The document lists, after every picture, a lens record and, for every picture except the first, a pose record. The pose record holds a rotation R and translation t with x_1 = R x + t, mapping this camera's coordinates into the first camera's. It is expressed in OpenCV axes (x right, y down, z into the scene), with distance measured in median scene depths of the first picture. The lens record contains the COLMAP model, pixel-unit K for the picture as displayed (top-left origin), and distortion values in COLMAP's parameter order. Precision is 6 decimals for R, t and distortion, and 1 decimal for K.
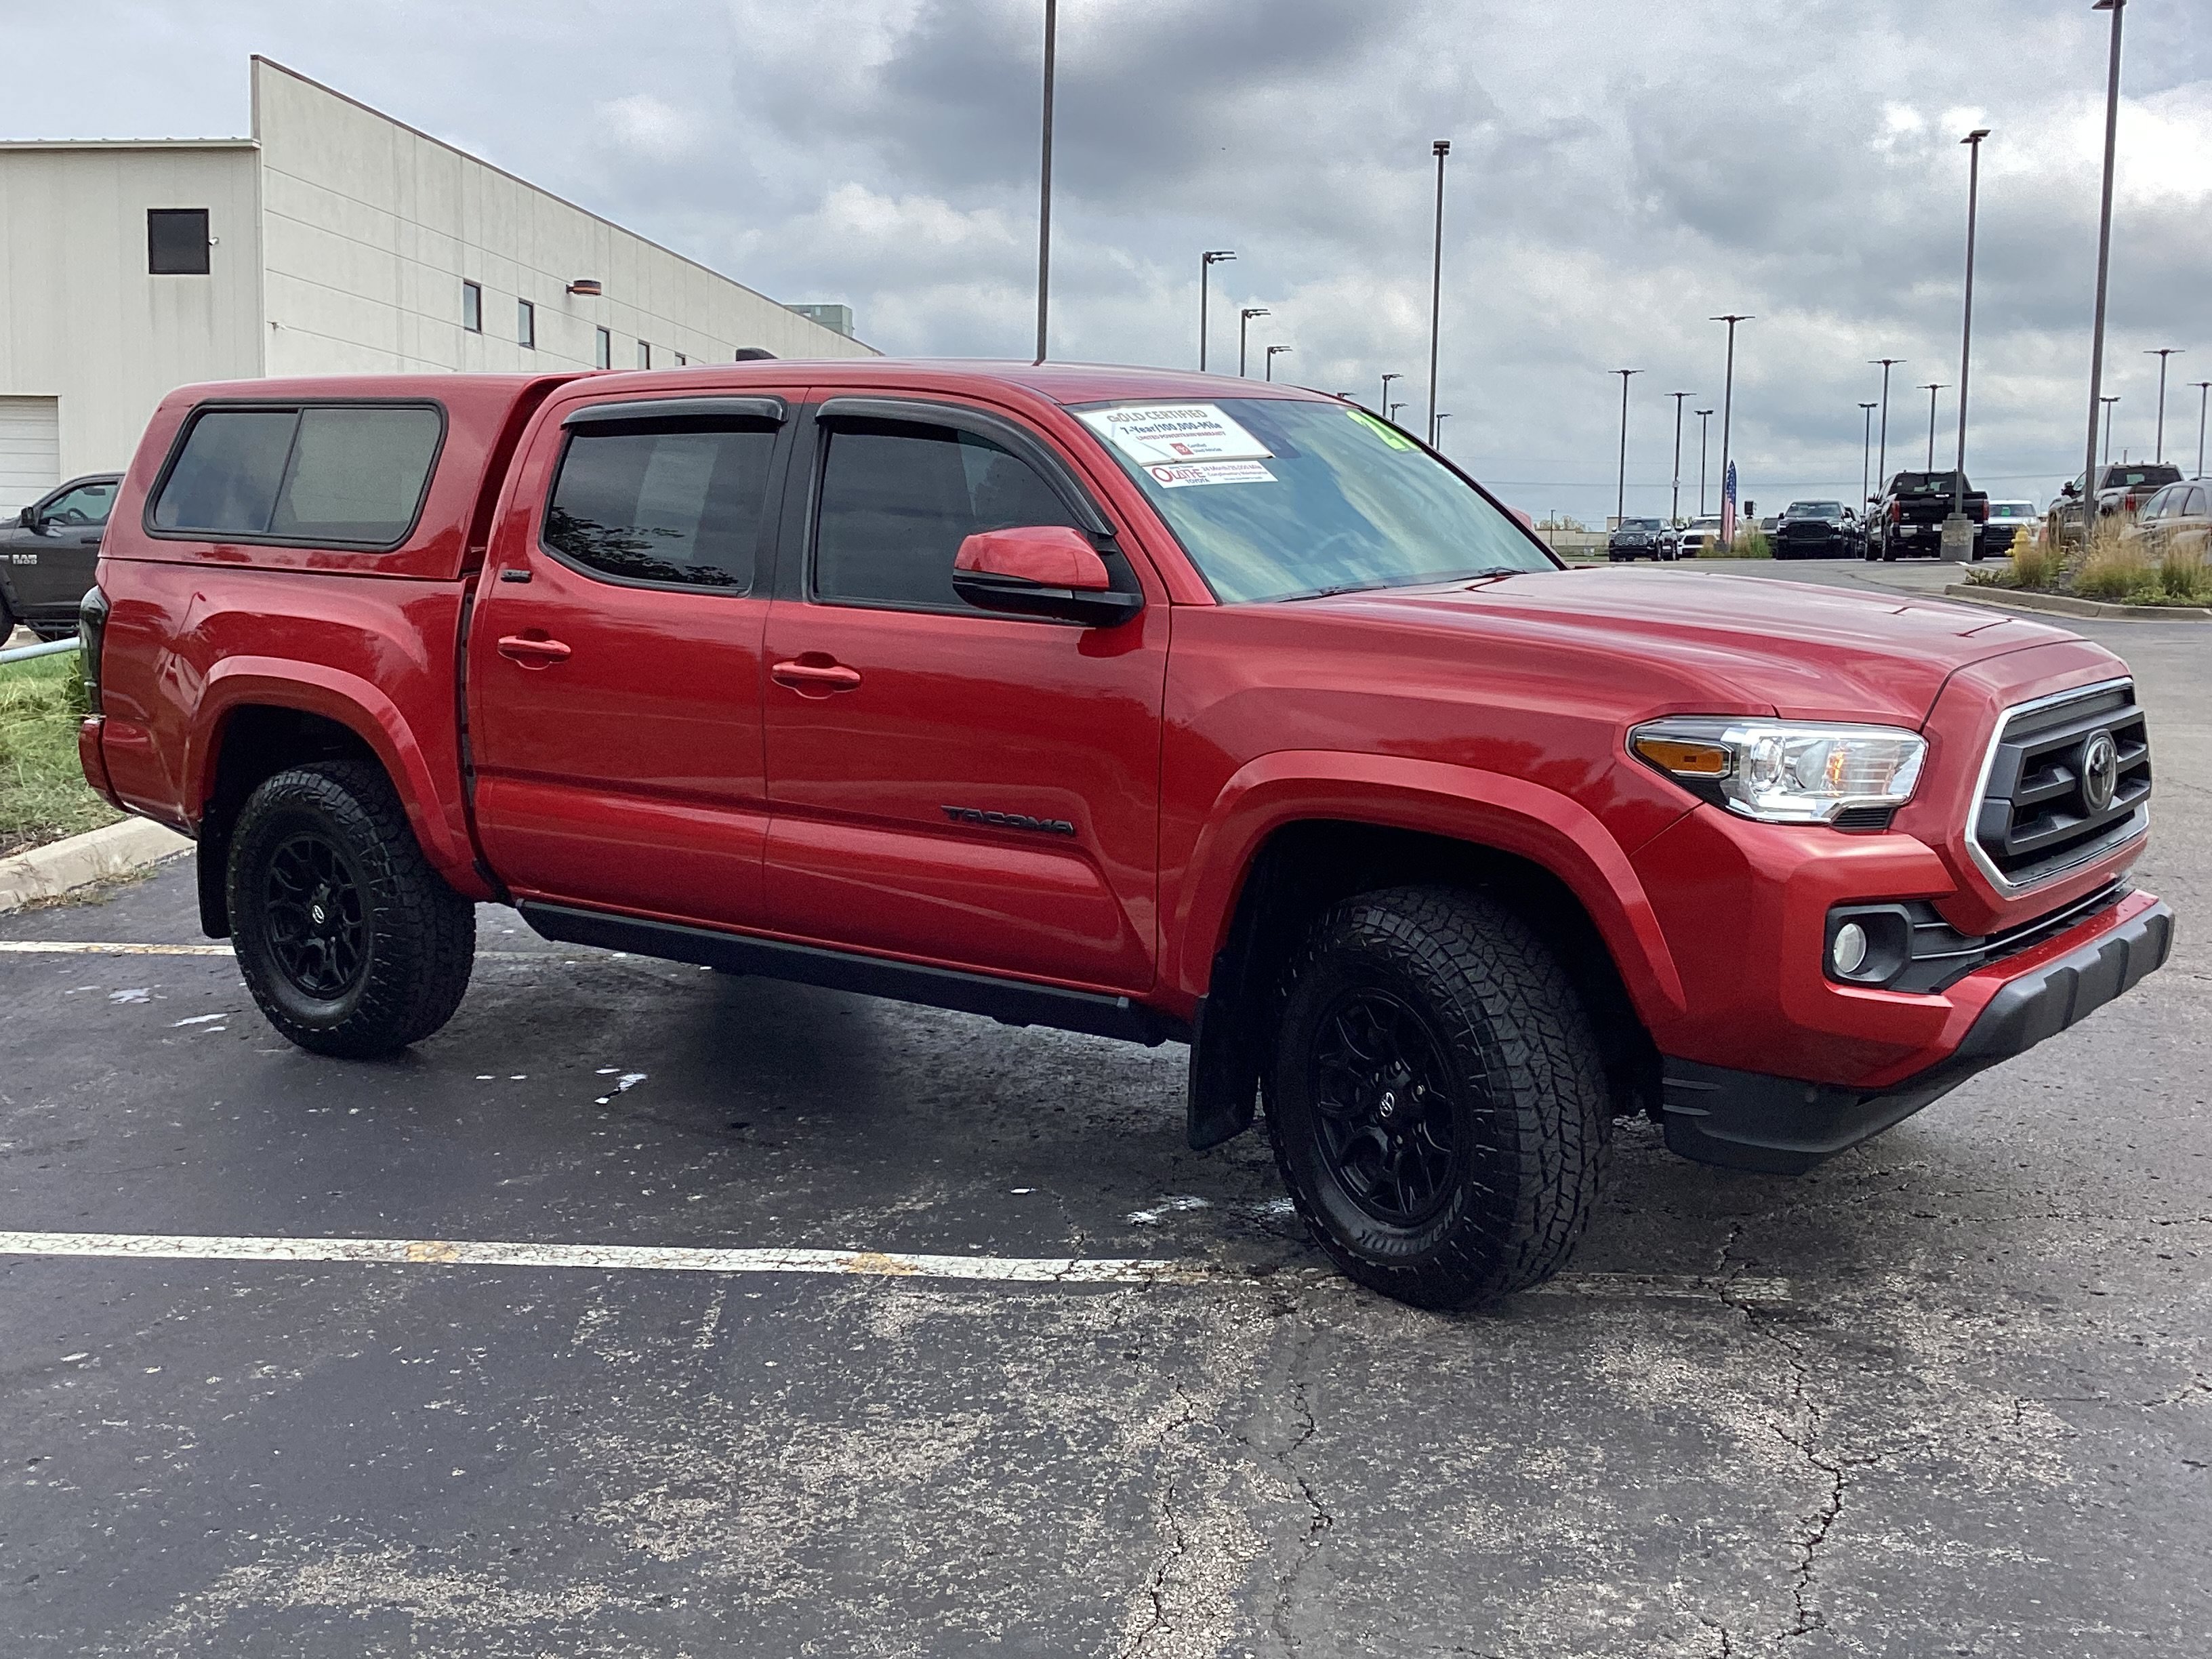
lens RADIAL K [[2425.3, 0, 1106.0], [0, 2425.3, 829.5], [0, 0, 1]] dist [0.157136, -0.378630]
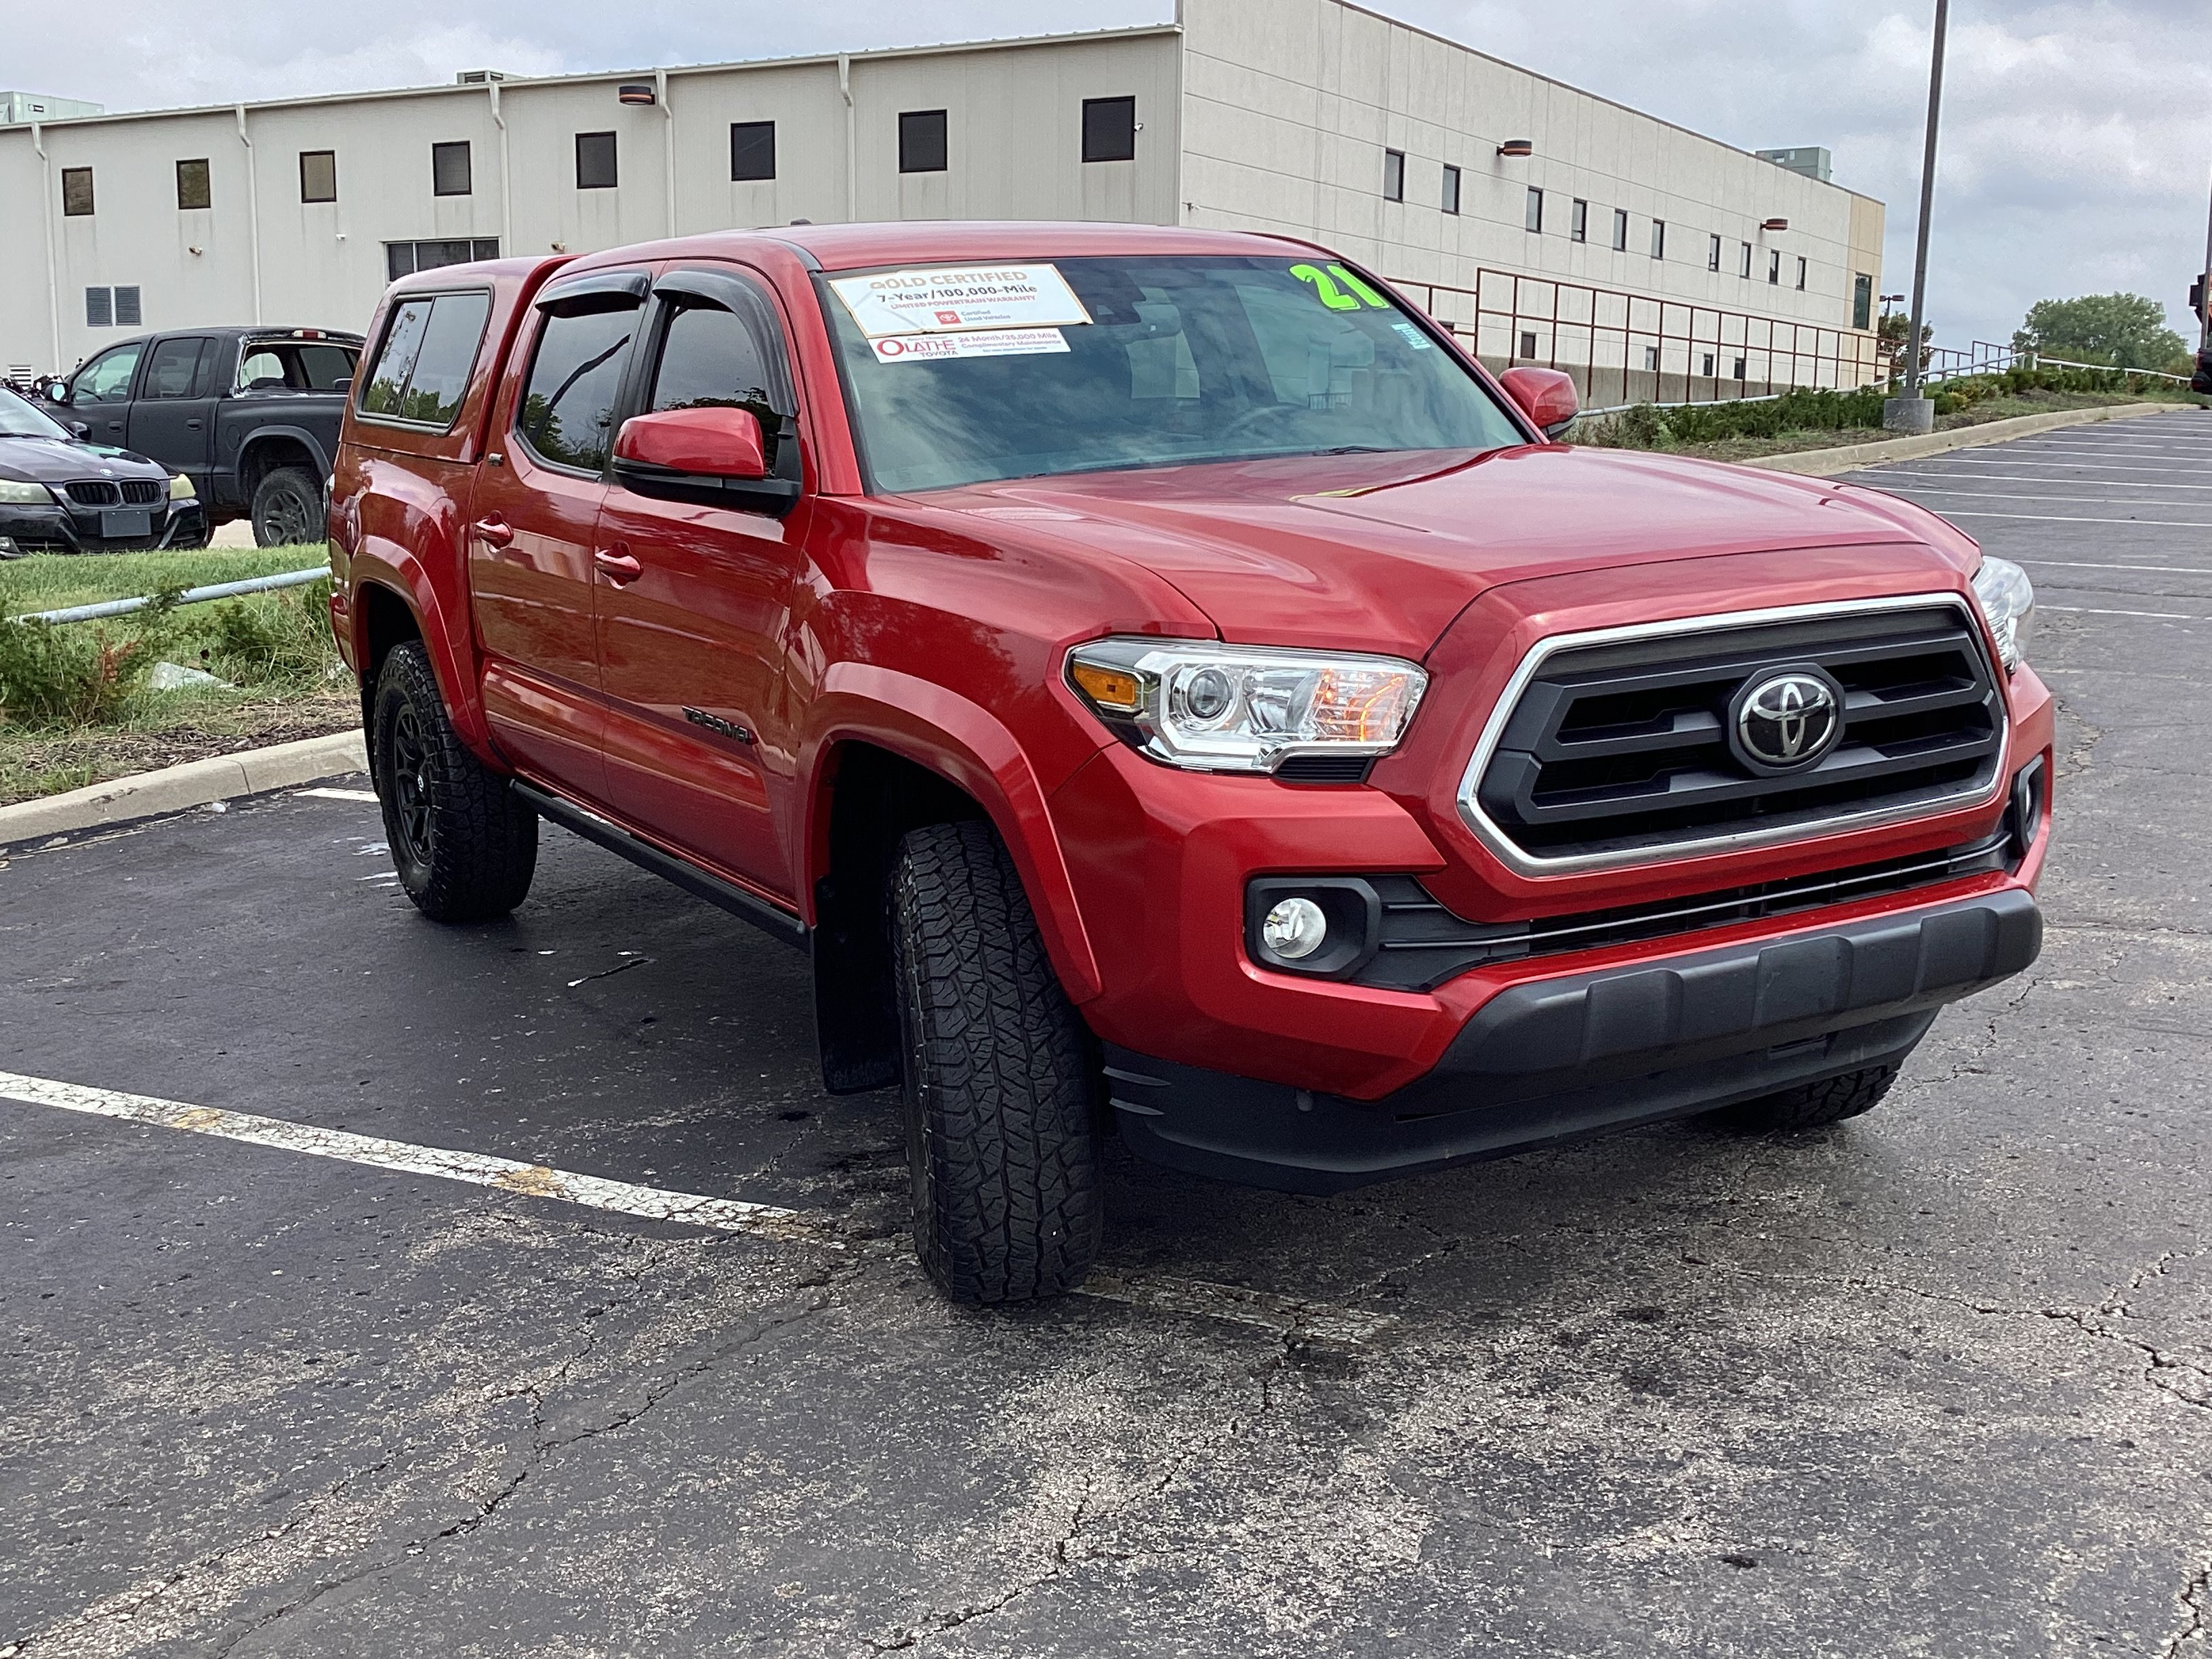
lens RADIAL K [[2413.9, 0, 1091.1], [0, 2413.9, 825.5], [0, 0, 1]] dist [0.161150, -0.401463]
pose [[0.918795, 0.054506, -0.390953, 0.492454], [-0.033497, 0.997614, 0.060362, -0.028246], [0.393310, -0.042364, 0.918429, 0.213272]]
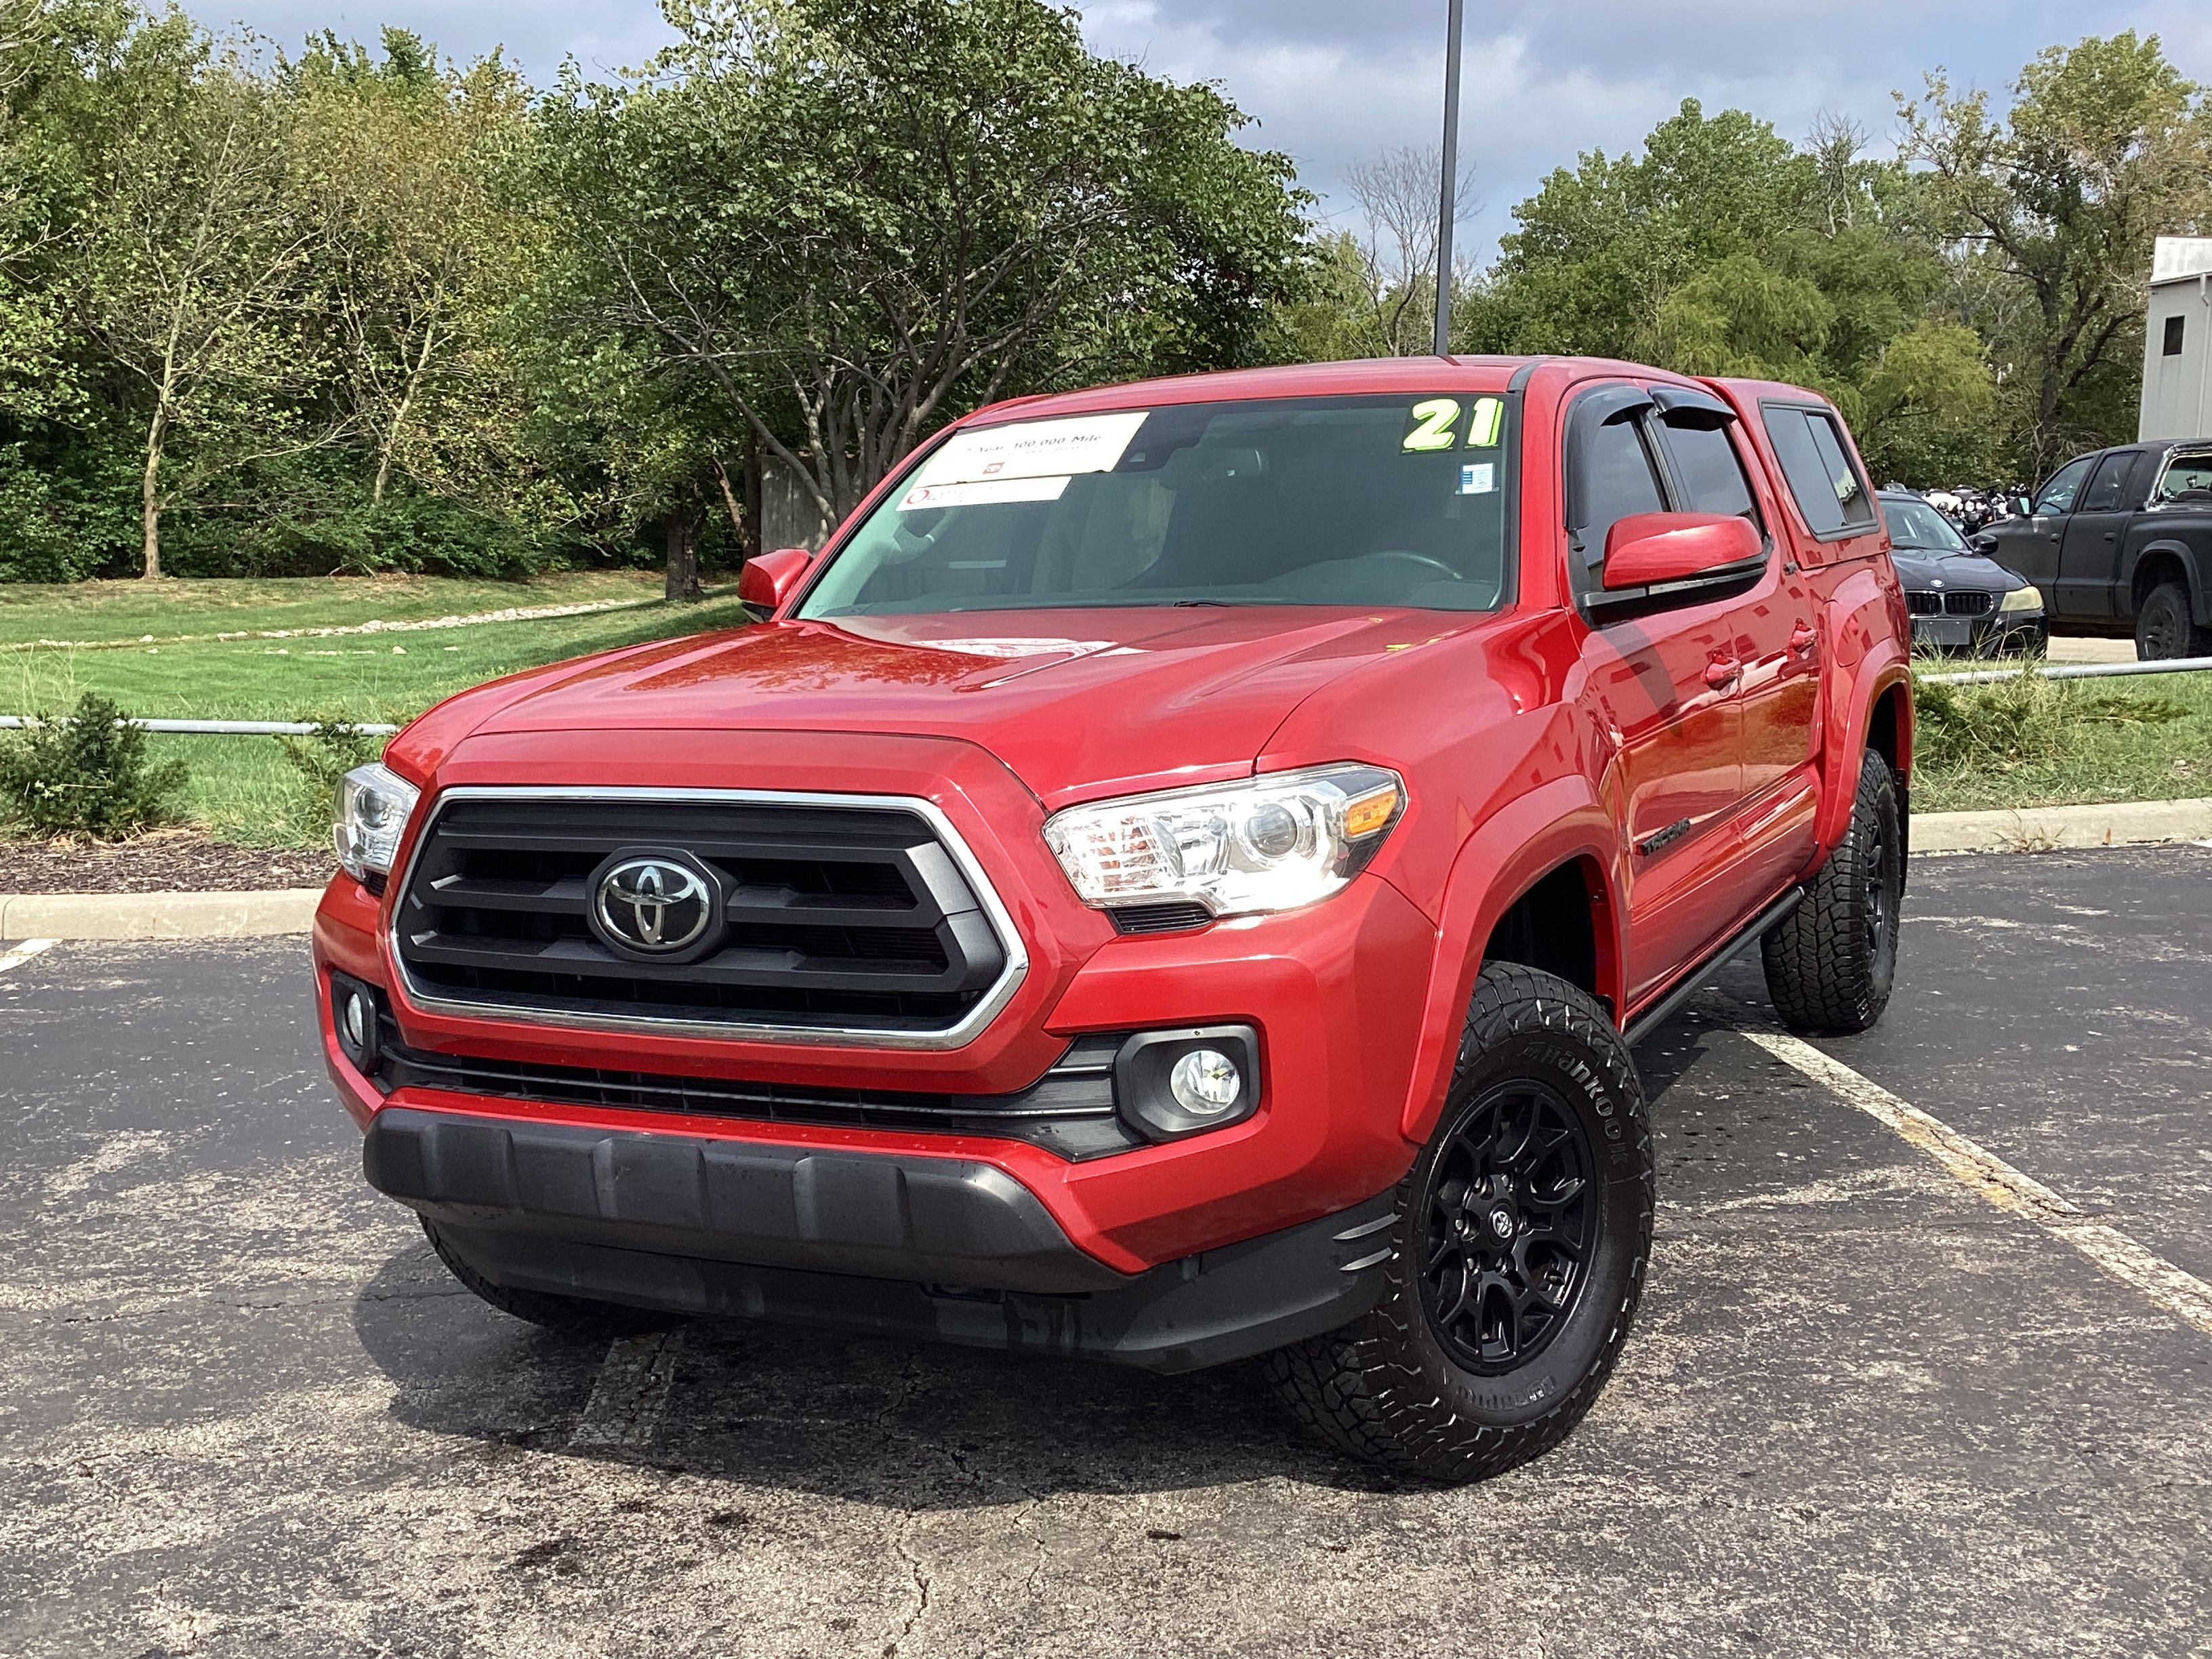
lens RADIAL K [[2353.5, 0, 1106.0], [0, 2353.5, 829.5], [0, 0, 1]] dist [0.150490, -0.321186]
pose [[0.195351, 0.122264, -0.973083, 1.080890], [-0.113907, 0.988312, 0.101310, -0.127894], [0.974096, 0.091050, 0.206994, 0.963125]]
